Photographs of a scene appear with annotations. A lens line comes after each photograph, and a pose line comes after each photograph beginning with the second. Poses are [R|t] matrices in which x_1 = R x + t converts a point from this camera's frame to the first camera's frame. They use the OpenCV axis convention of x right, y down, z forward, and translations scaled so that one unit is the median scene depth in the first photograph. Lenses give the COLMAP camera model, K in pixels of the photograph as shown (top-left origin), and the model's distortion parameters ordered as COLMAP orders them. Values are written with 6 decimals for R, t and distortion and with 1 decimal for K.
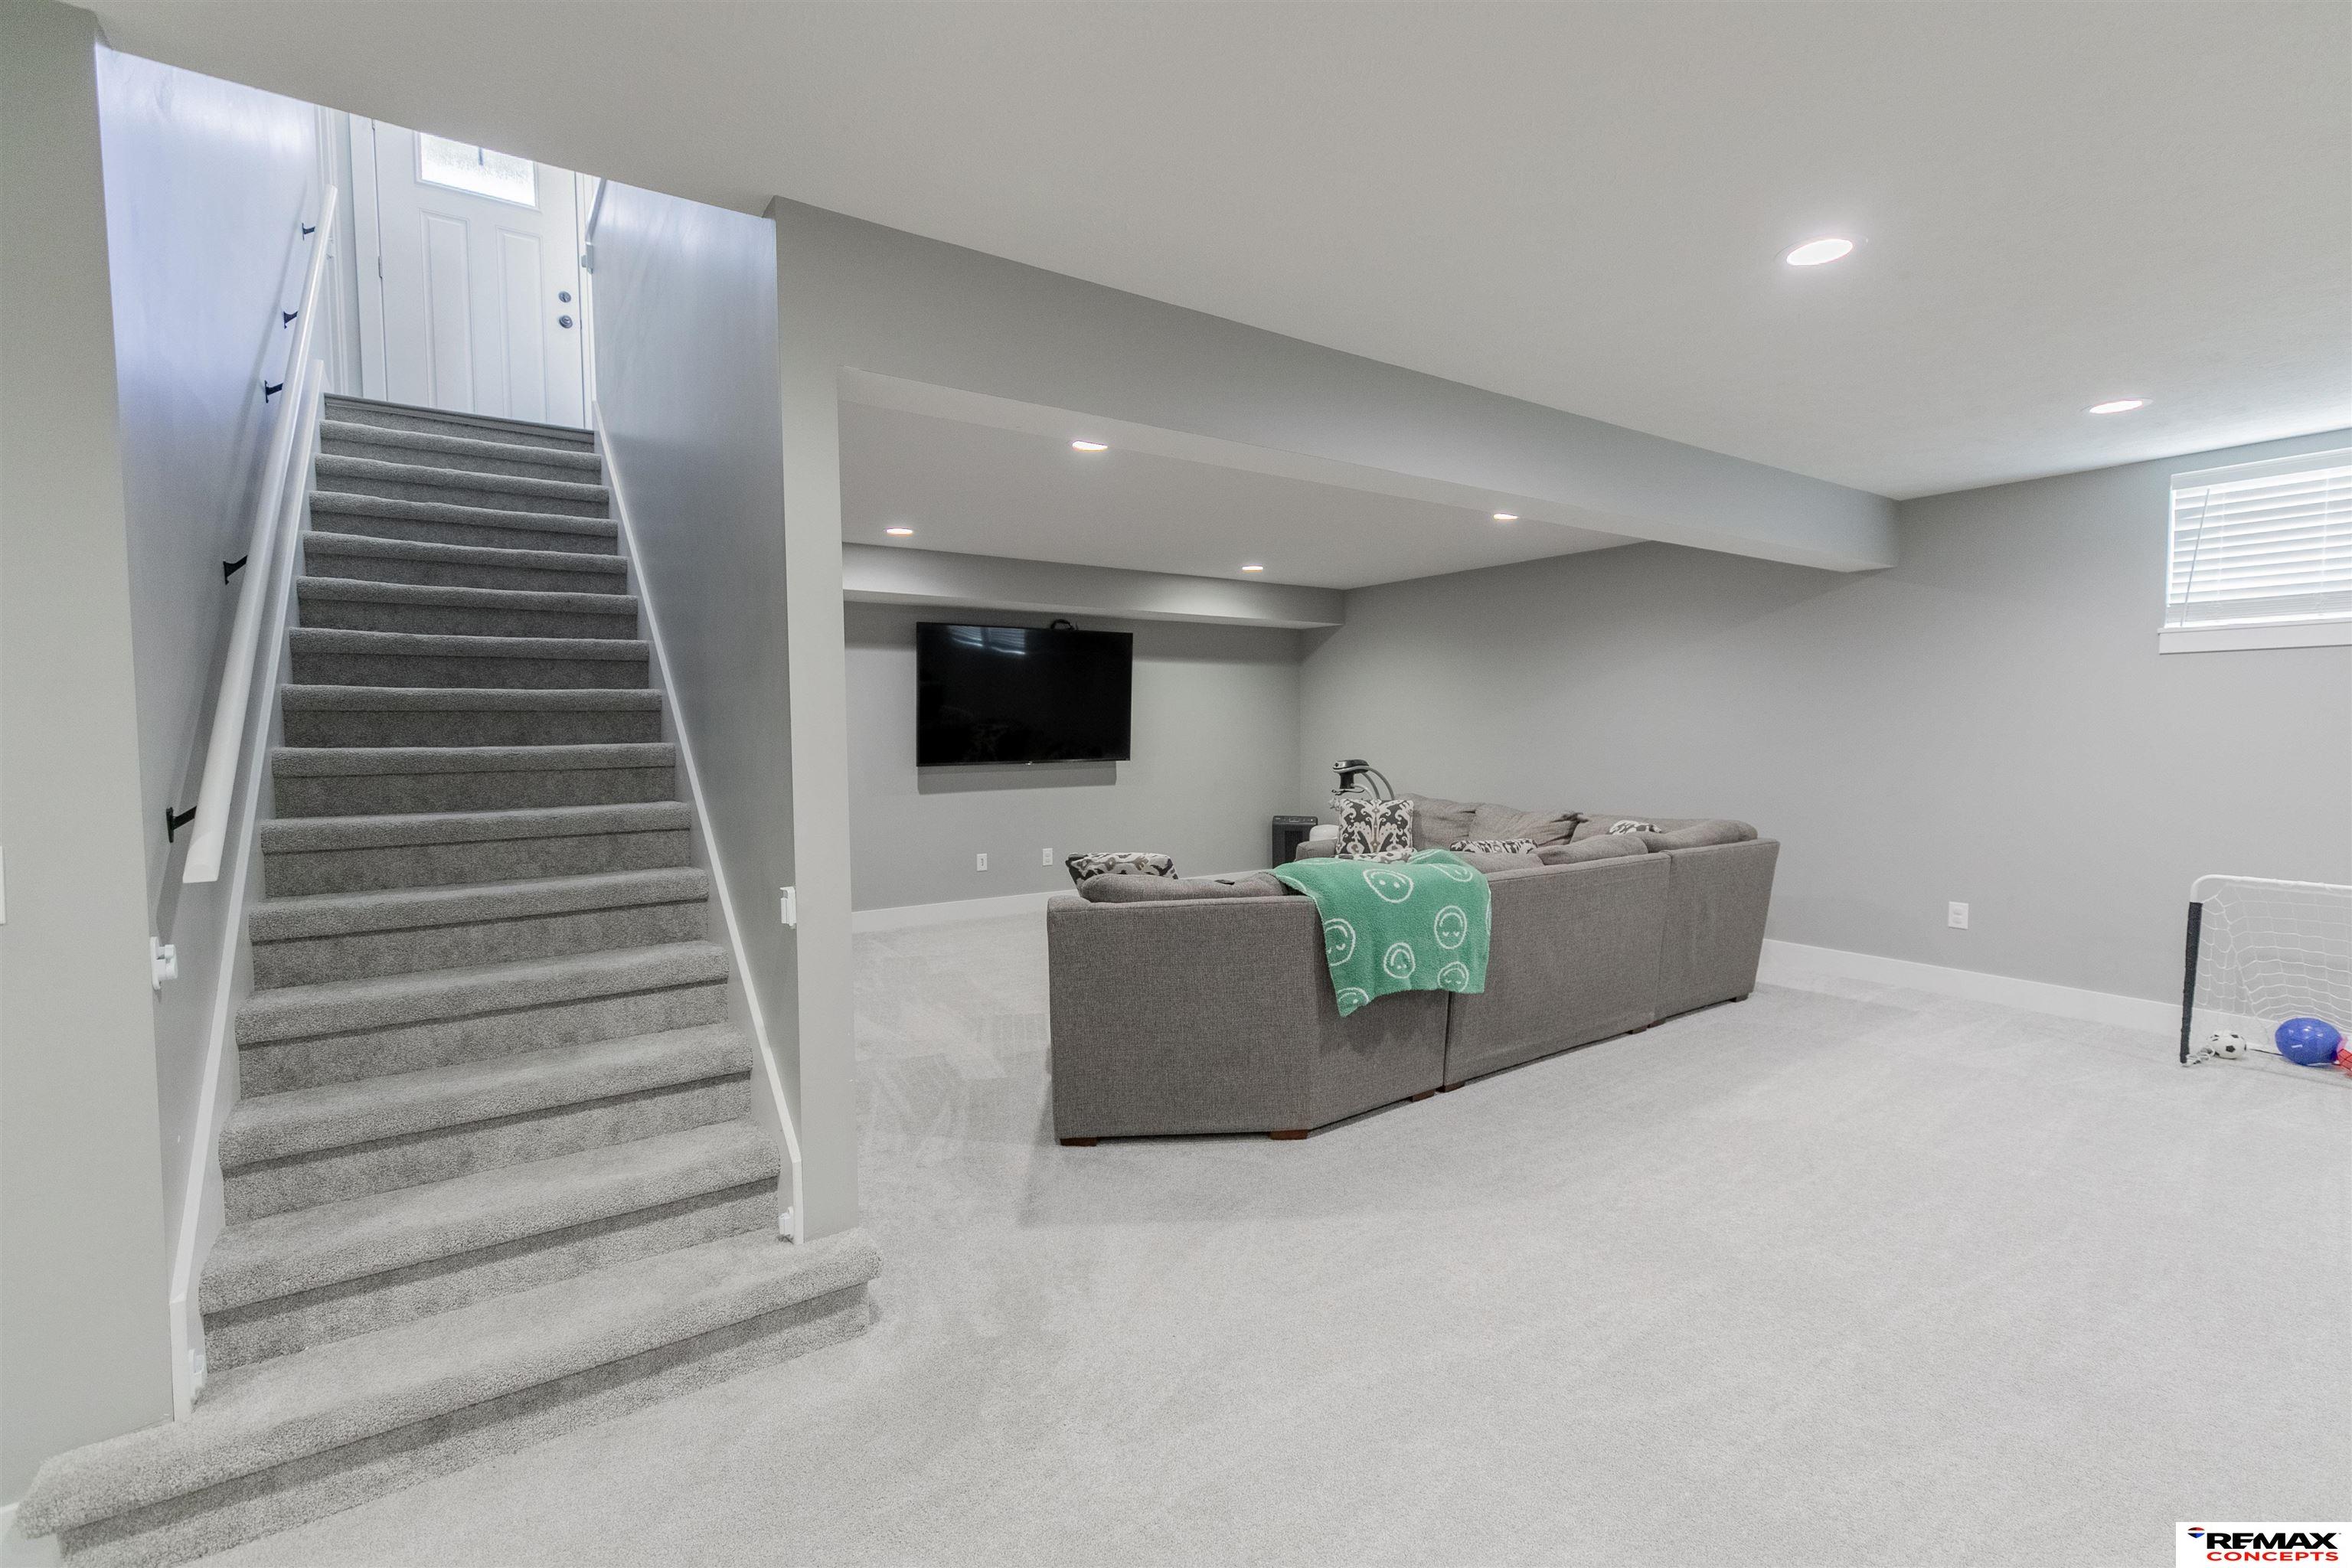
lens RADIAL K [[1048.2, 0, 1180.6], [0, 1048.2, 779.1], [0, 0, 1]] dist [0.004446, 0.000070]
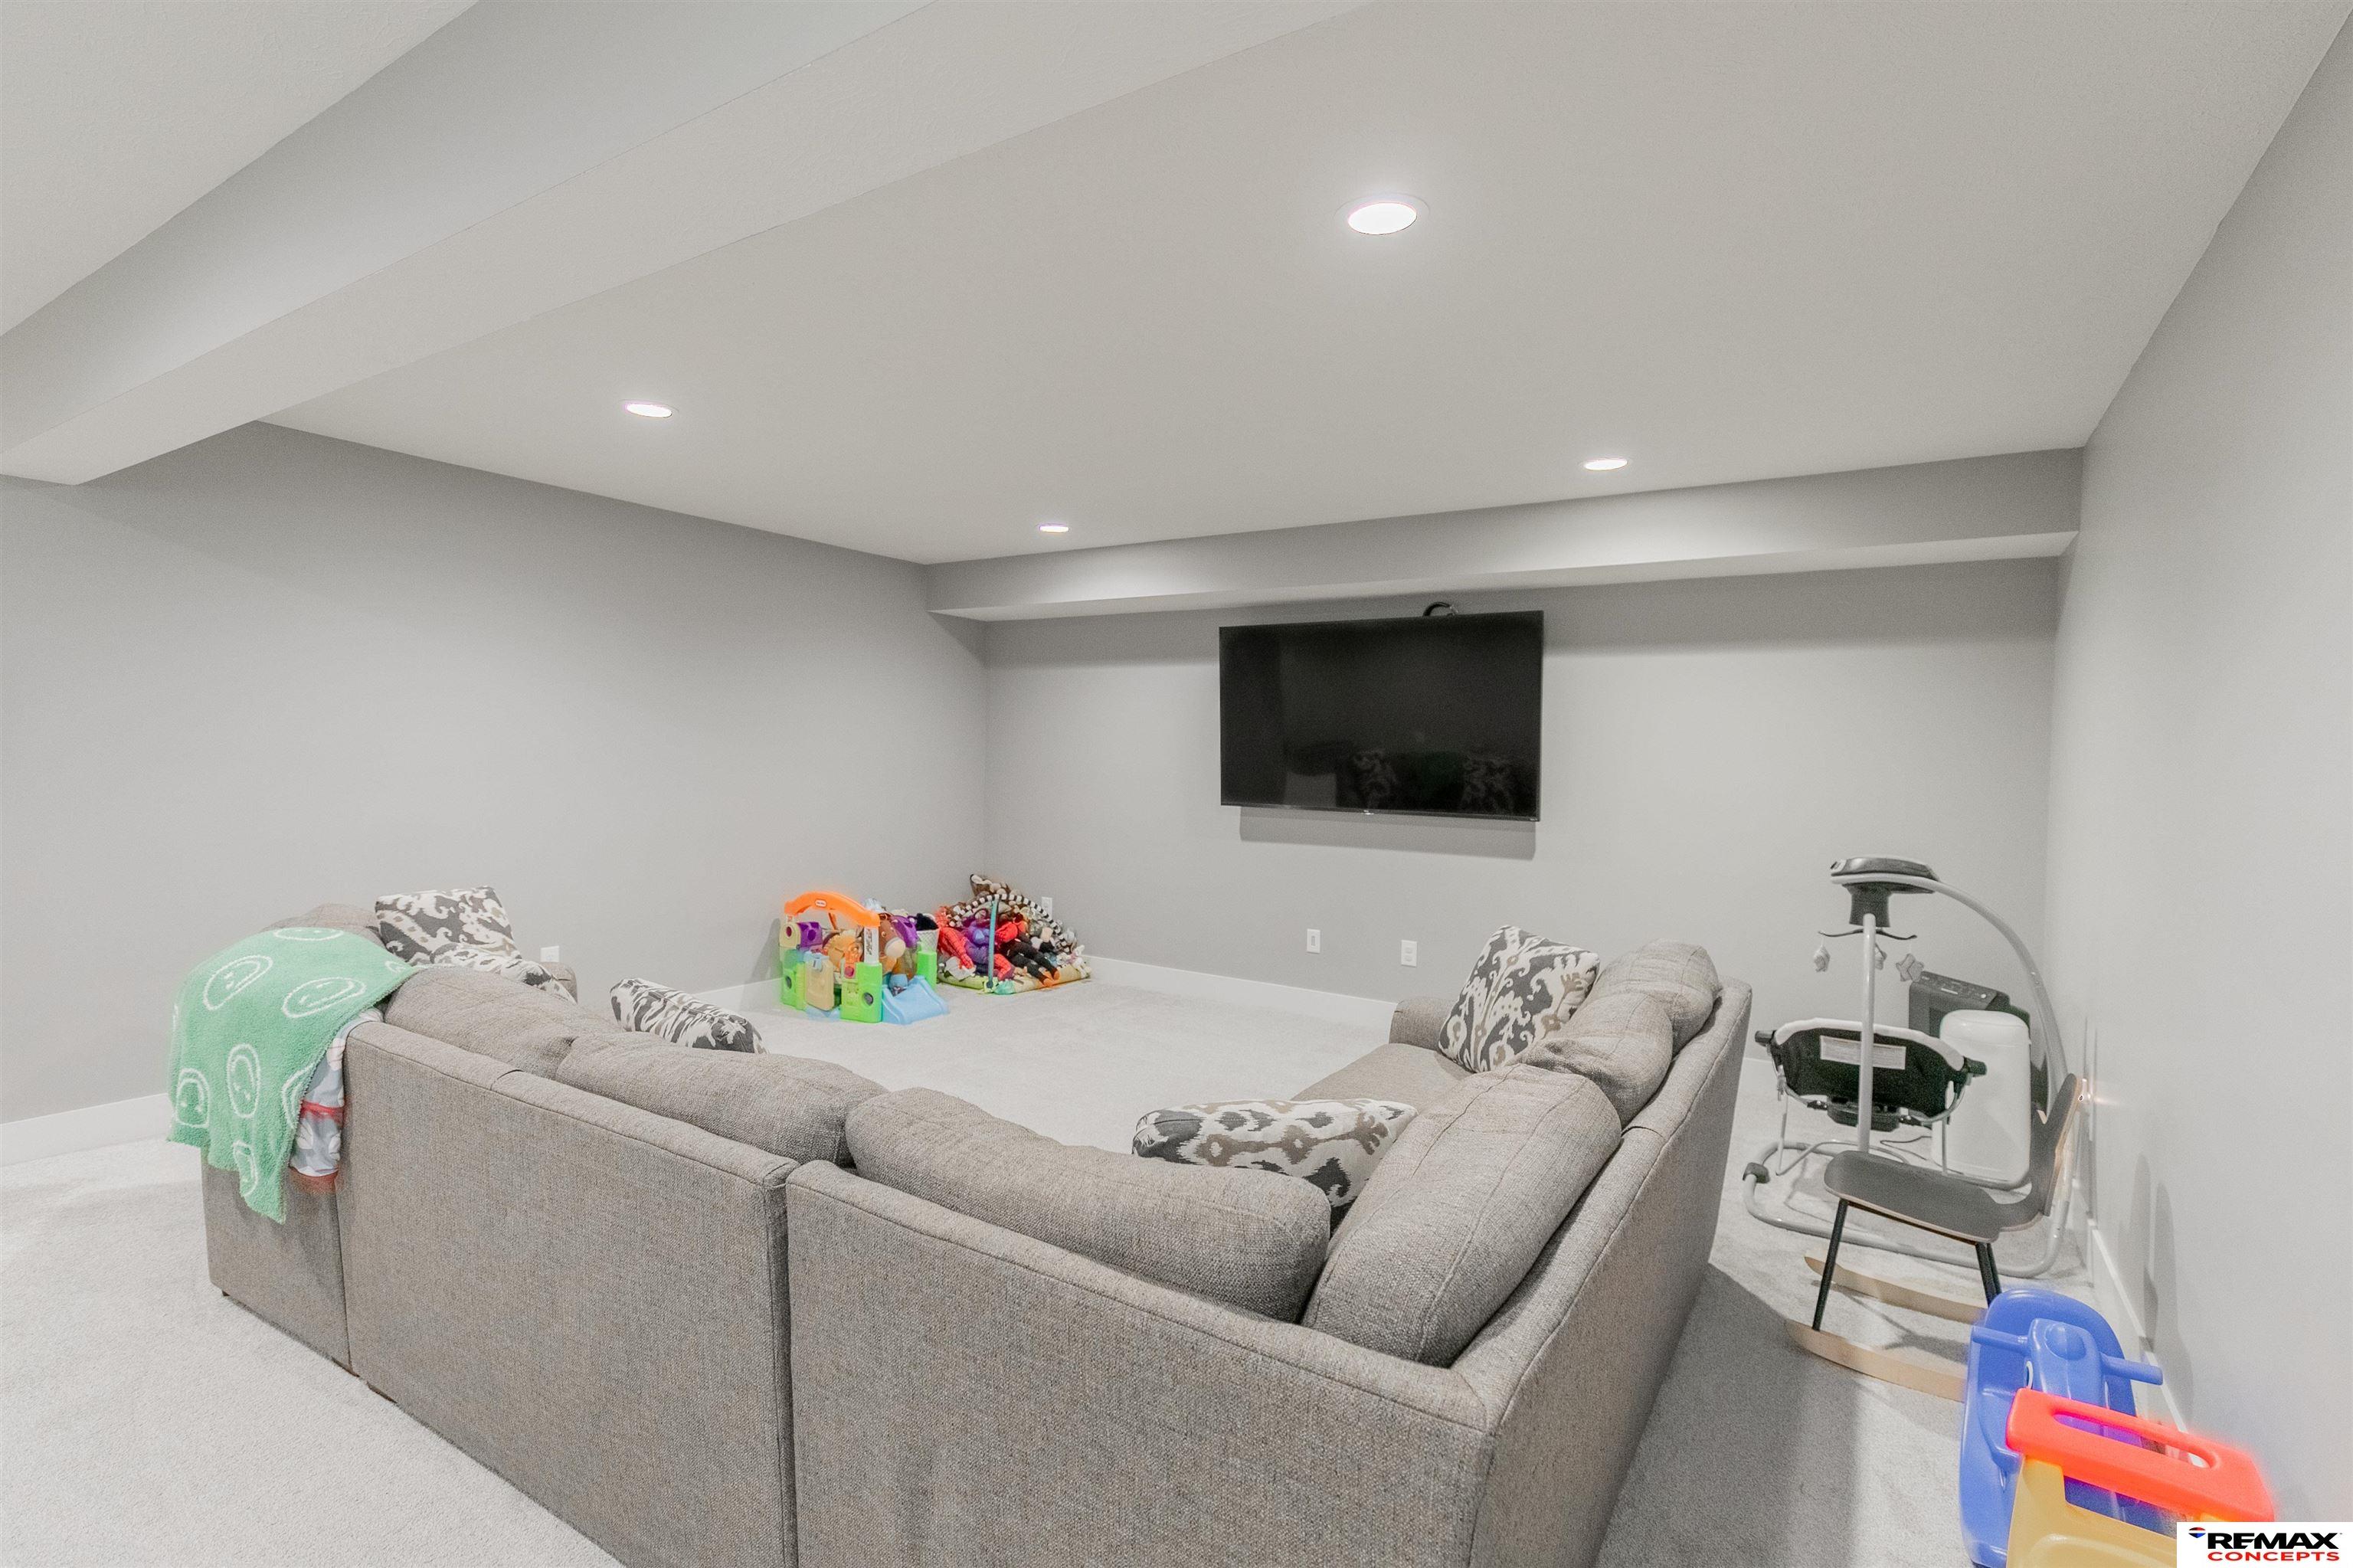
lens RADIAL K [[1105.1, 0, 1116.4], [0, 1105.1, 761.0], [0, 0, 1]] dist [0.000562, 0.000060]
pose [[0.363660, 0.022760, -0.931254, 0.889493], [-0.069864, 0.997552, -0.002902, -0.065671], [0.928908, 0.066117, 0.364360, 1.056727]]
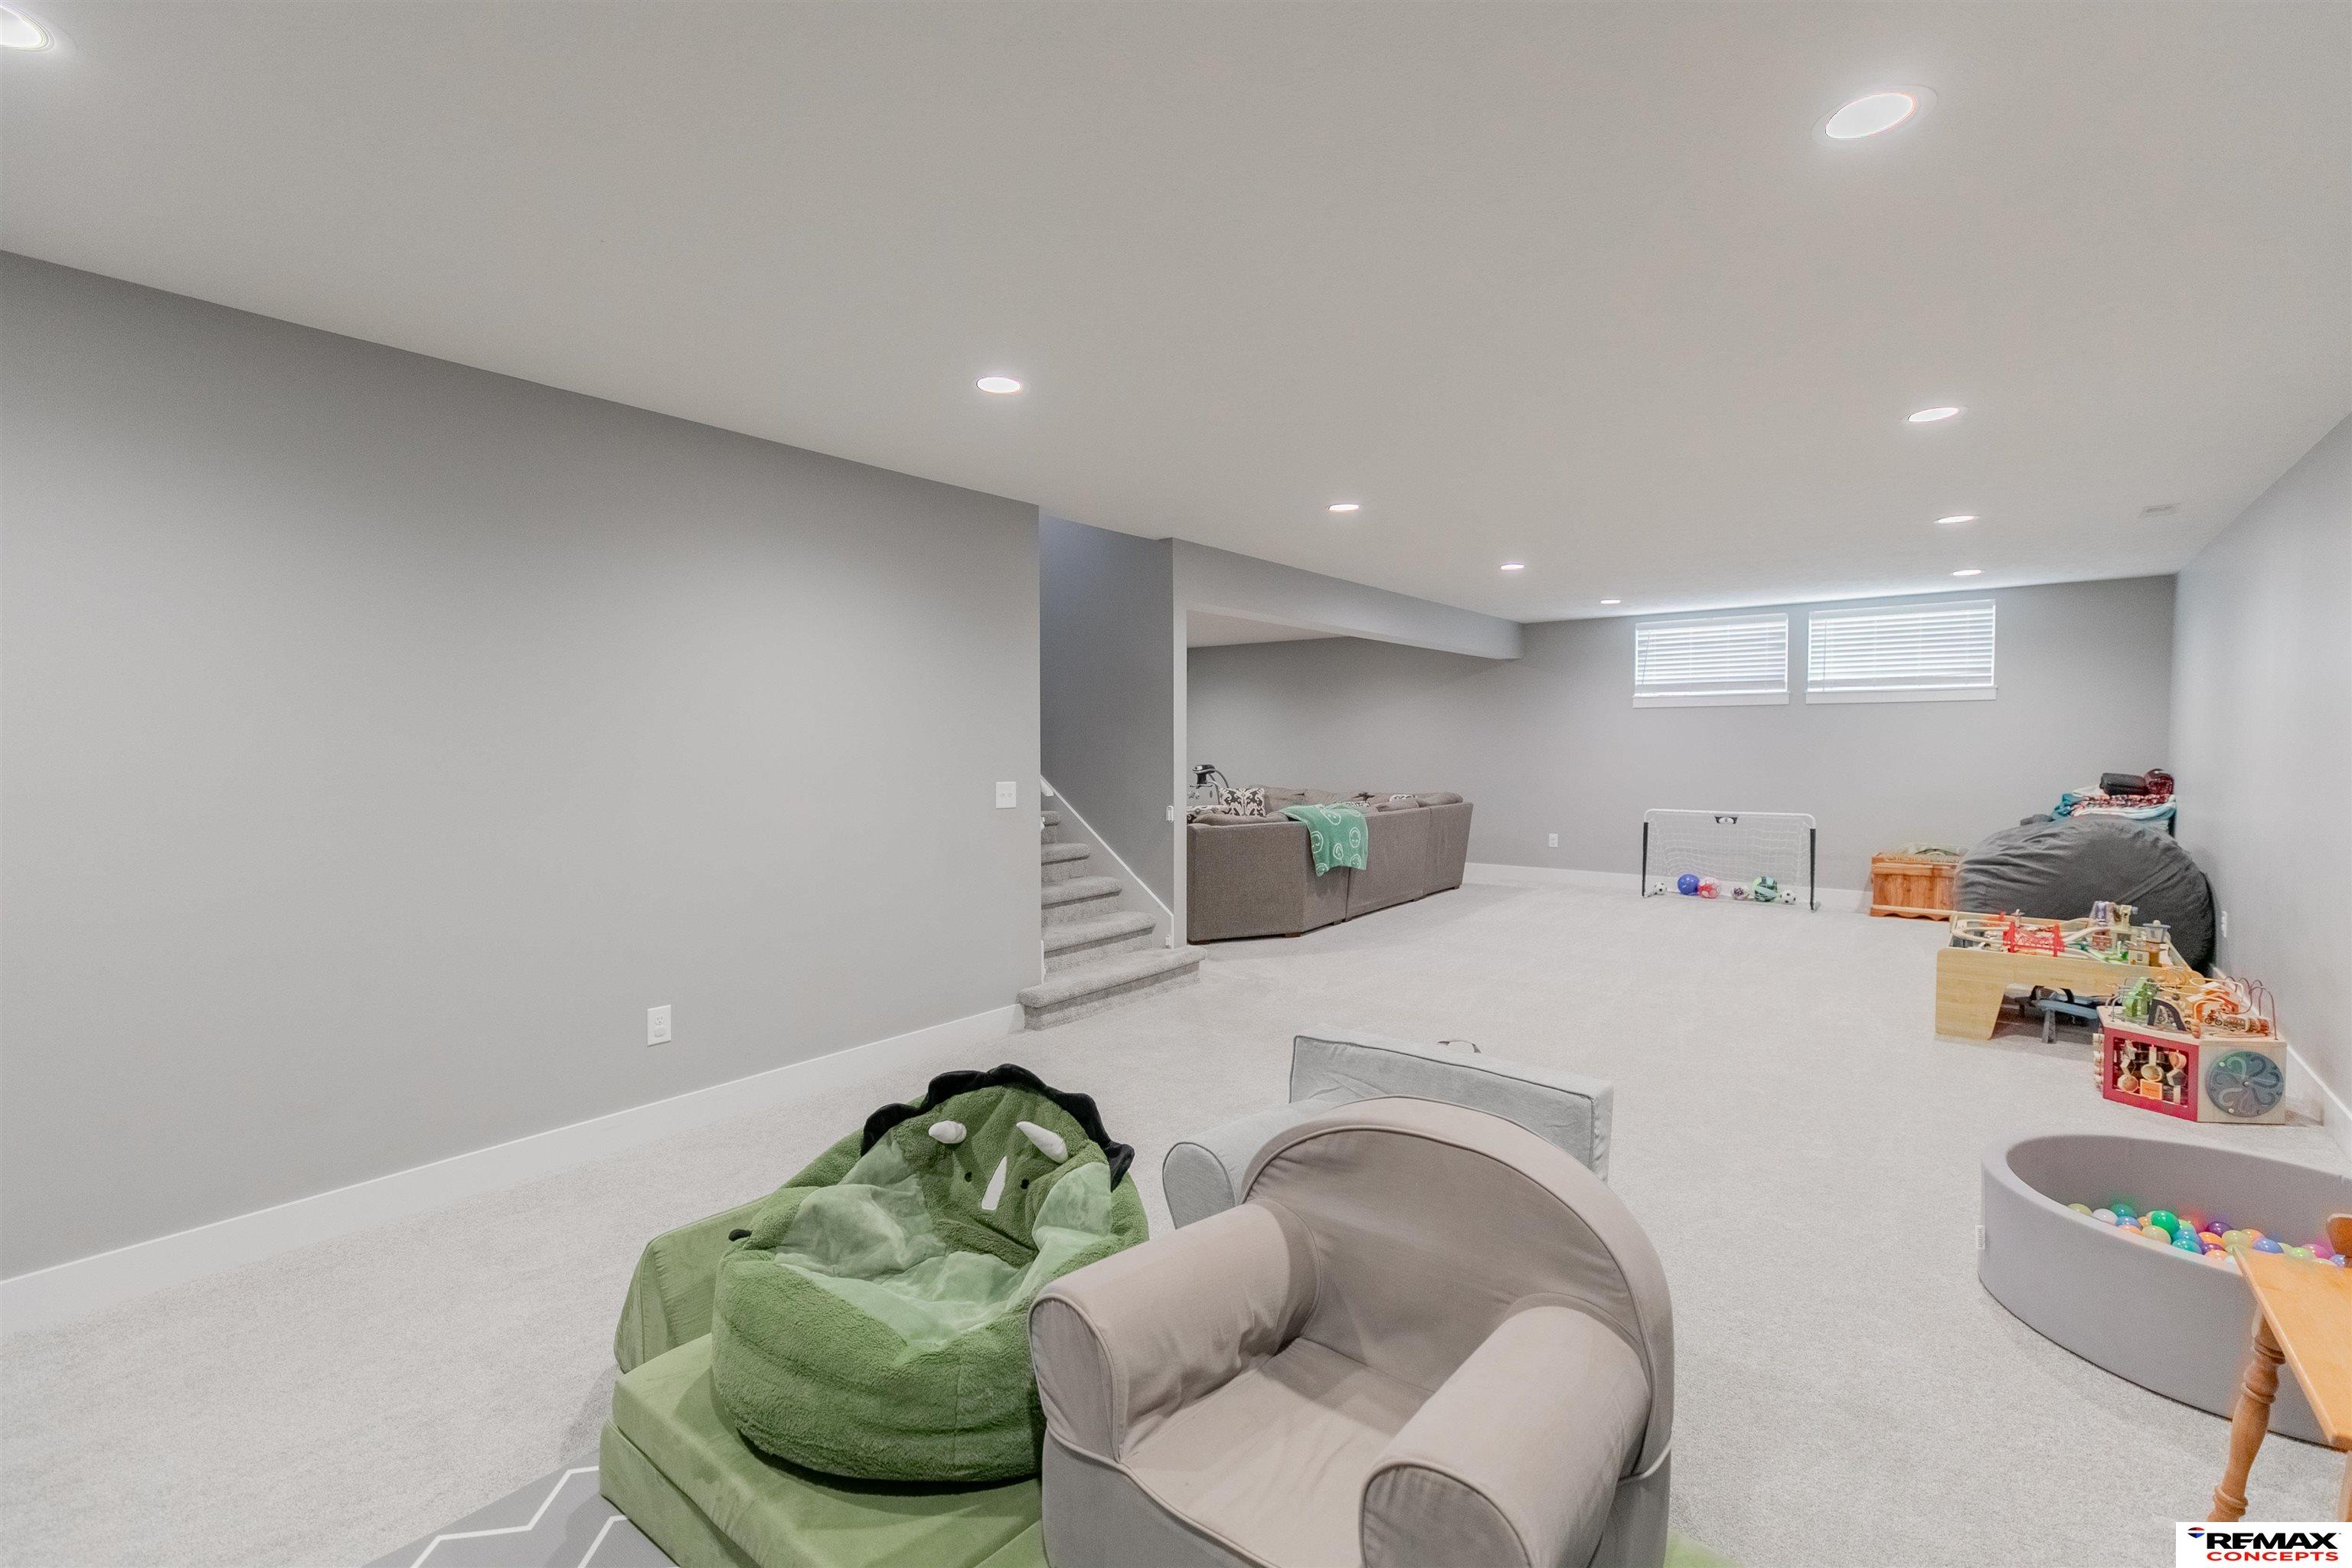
lens RADIAL K [[1048.2, 0, 1180.6], [0, 1048.2, 779.1], [0, 0, 1]] dist [0.004446, 0.000070]
pose [[0.952308, -0.009379, 0.304994, -0.621233], [0.014047, 0.999815, -0.013117, 0.040326], [-0.304815, 0.016775, 0.952264, -0.782168]]
